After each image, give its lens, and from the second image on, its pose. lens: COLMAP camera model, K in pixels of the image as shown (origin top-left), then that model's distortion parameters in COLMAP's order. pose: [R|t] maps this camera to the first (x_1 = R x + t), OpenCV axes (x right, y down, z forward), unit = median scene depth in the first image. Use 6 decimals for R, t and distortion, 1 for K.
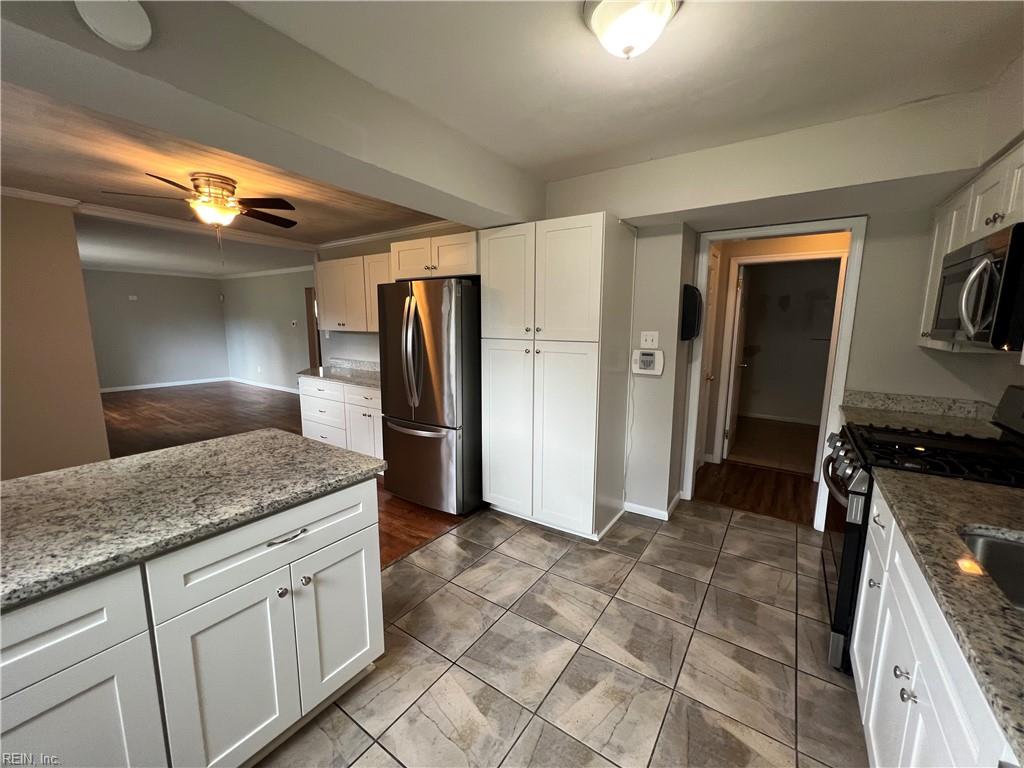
lens RADIAL K [[410.8, 0, 510.8], [0, 410.8, 384.2], [0, 0, 1]] dist [-0.003308, 0.000943]
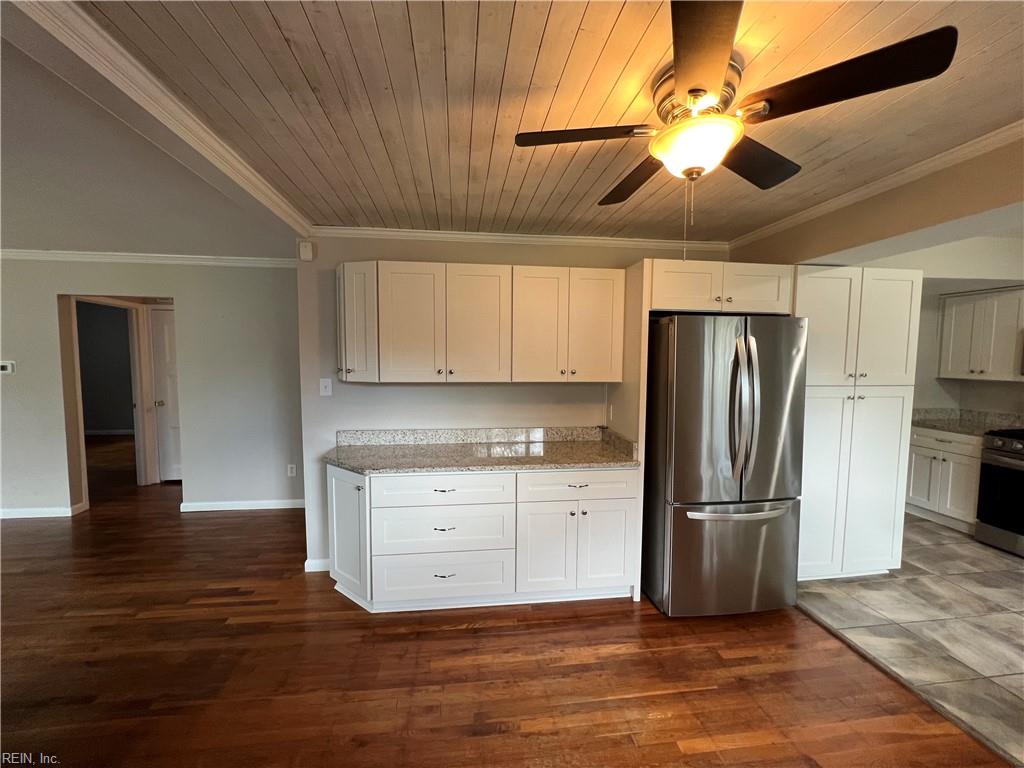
lens RADIAL K [[410.8, 0, 510.3], [0, 410.8, 383.4], [0, 0, 1]] dist [-0.003308, 0.000943]
pose [[0.745951, -0.046396, 0.664383, -1.882435], [0.099696, 0.994109, -0.042513, -0.241141], [-0.658497, 0.097949, 0.746182, 1.279096]]
